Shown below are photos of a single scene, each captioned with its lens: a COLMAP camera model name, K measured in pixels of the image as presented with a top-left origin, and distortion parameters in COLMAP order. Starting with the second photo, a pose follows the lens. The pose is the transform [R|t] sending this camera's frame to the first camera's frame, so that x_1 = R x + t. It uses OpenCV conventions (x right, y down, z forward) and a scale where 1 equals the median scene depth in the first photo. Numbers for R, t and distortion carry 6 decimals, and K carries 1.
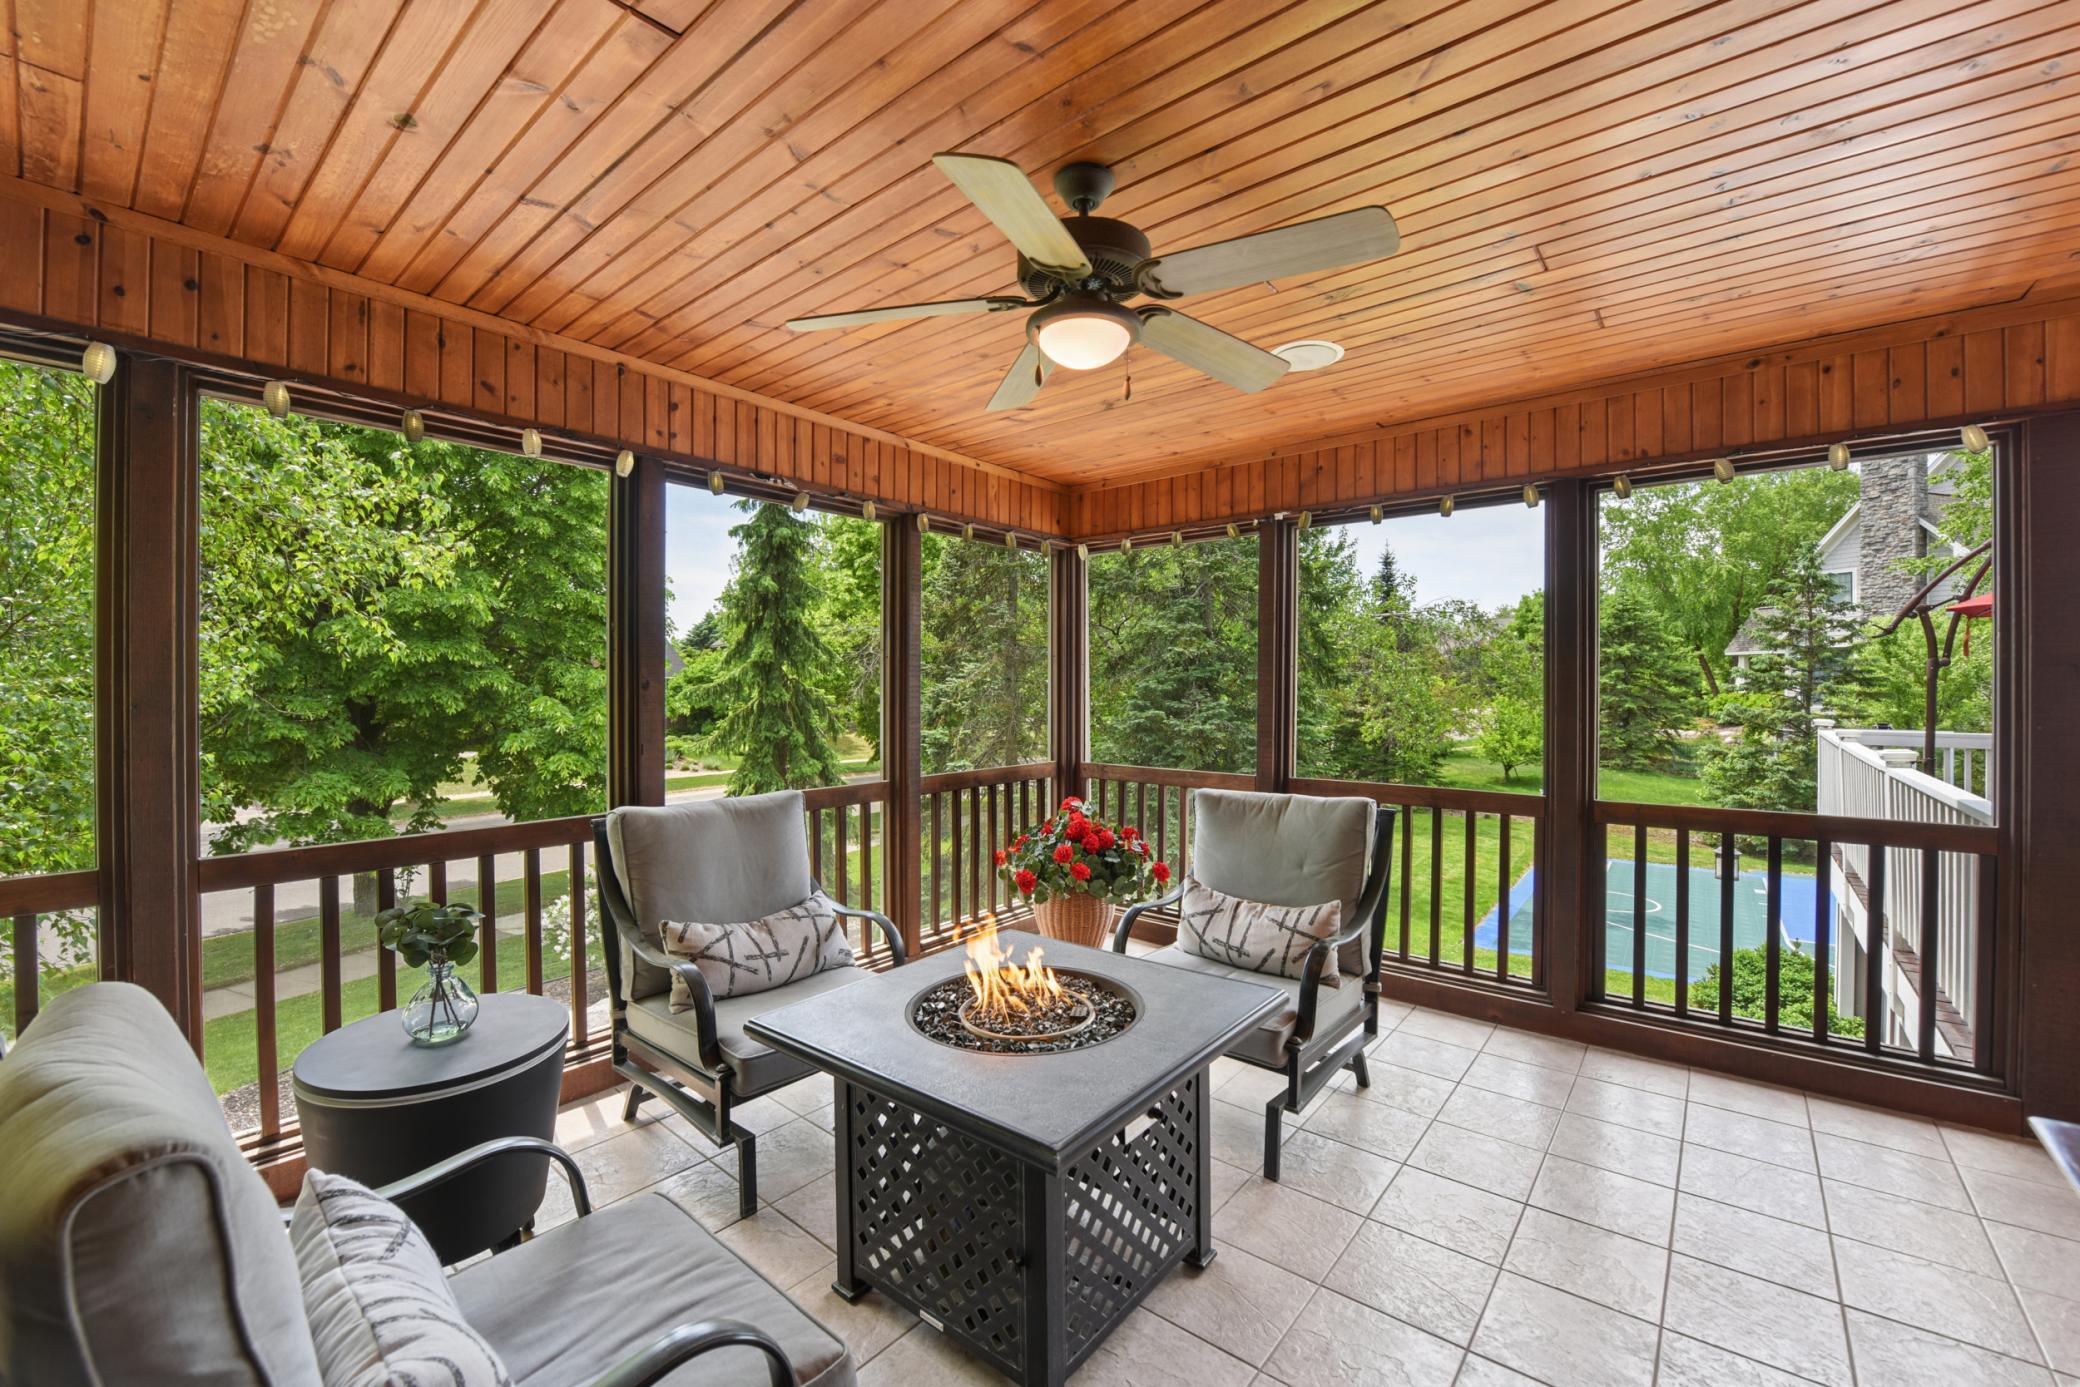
lens RADIAL K [[839.2, 0, 1040.0], [0, 839.2, 693.5], [0, 0, 1]] dist [-0.029970, 0.000054]
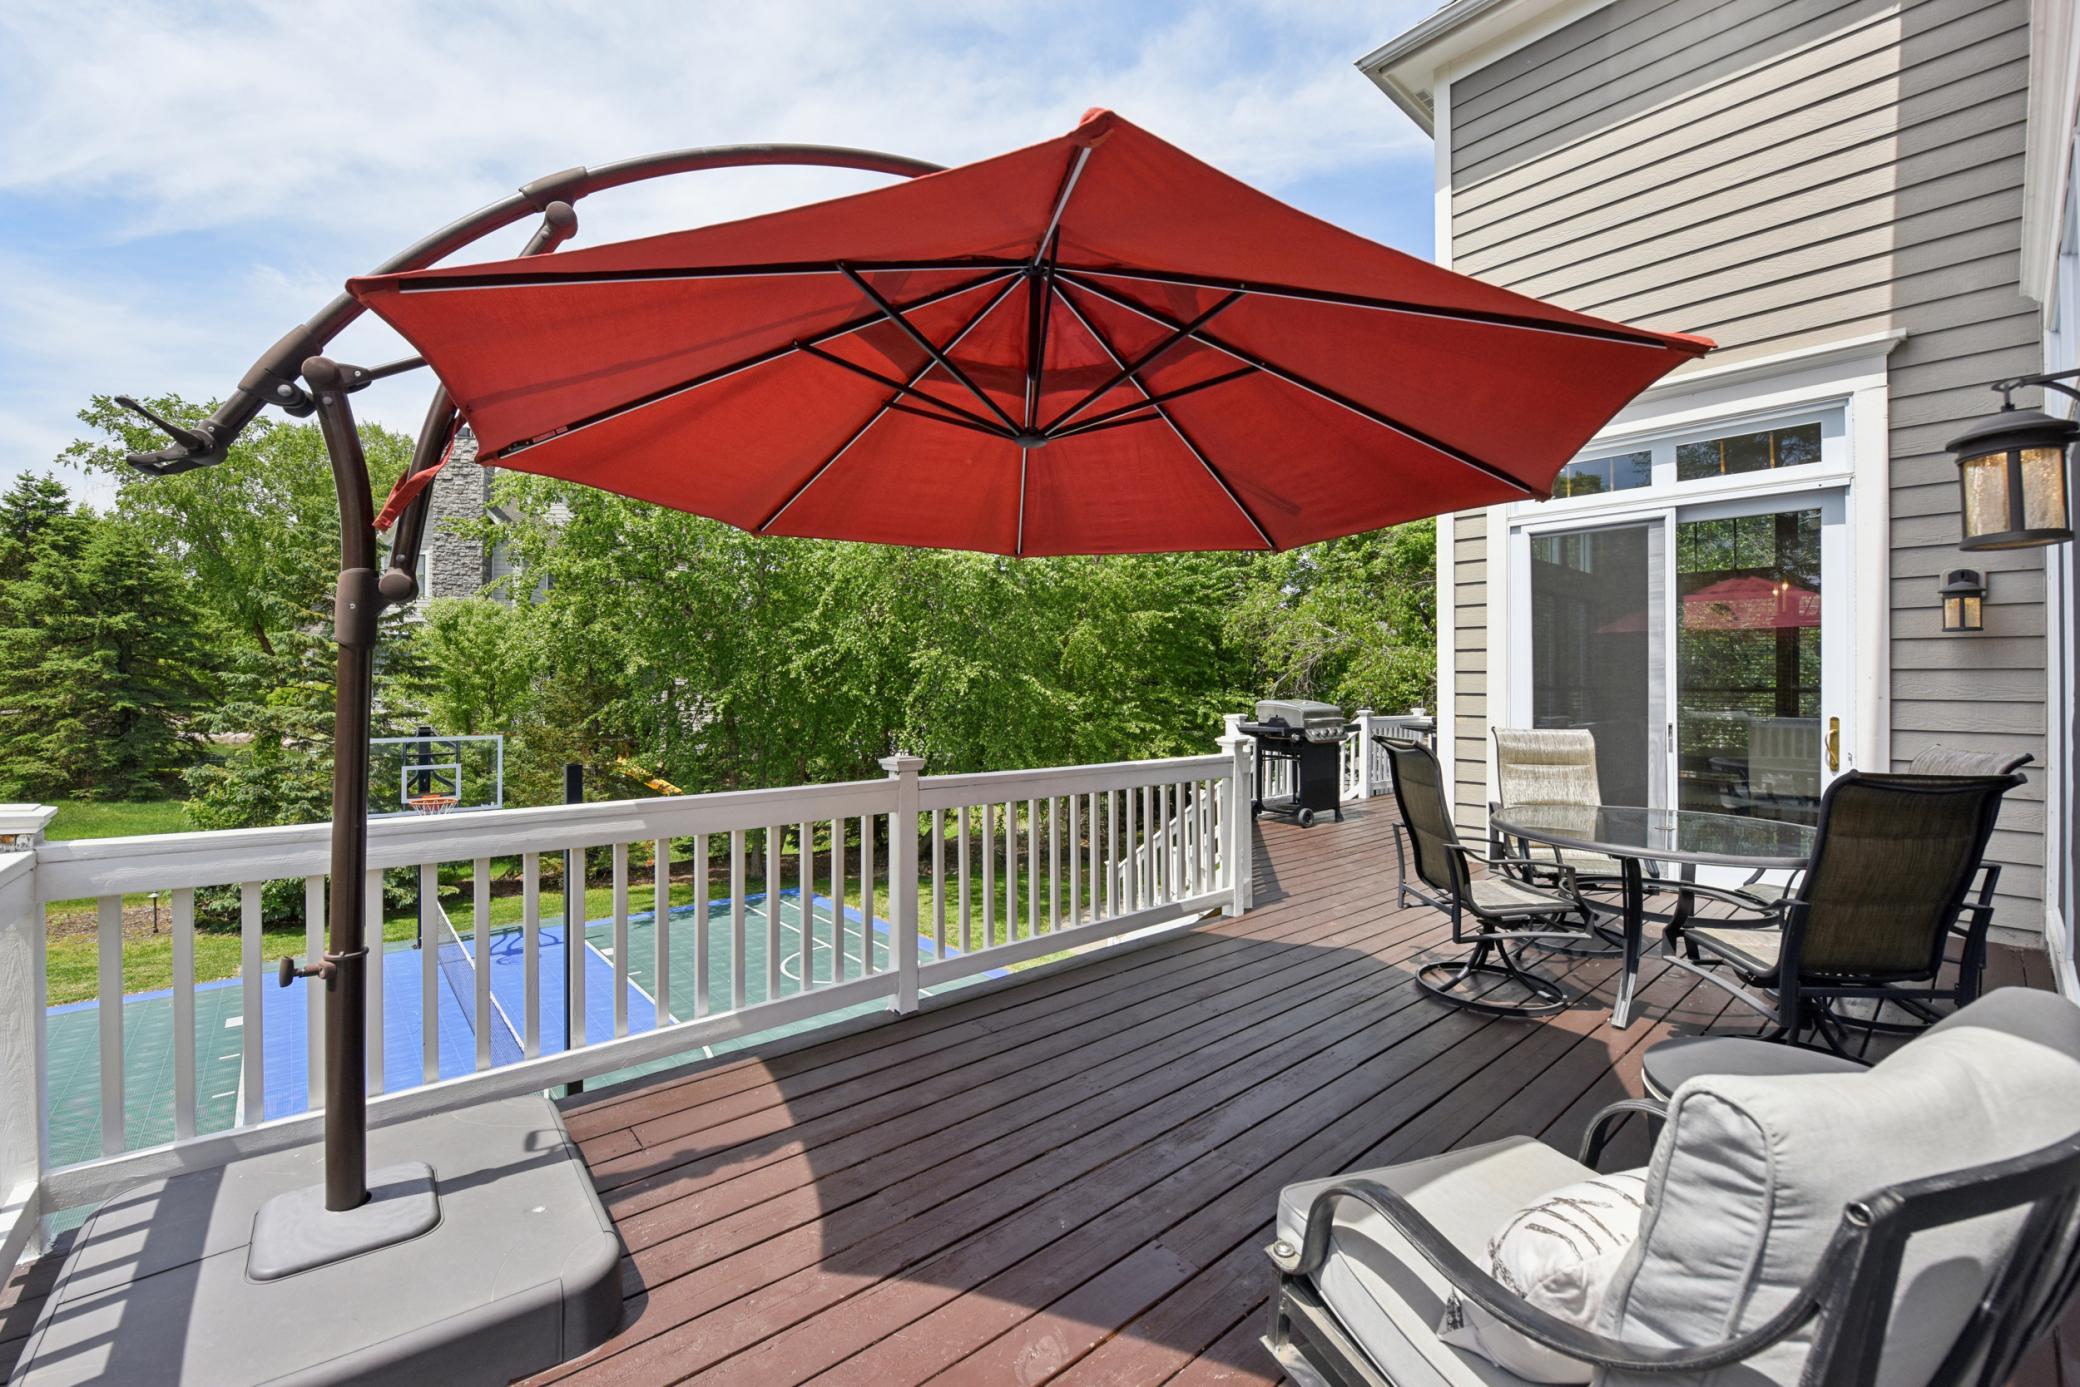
lens RADIAL K [[839.2, 0, 1040.0], [0, 839.2, 693.5], [0, 0, 1]] dist [-0.029970, 0.000054]
pose [[0.164113, -0.008940, 0.986401, 0.289751], [-0.000140, 0.999959, 0.009086, 0.000006], [-0.986442, -0.001629, 0.164105, 0.241760]]
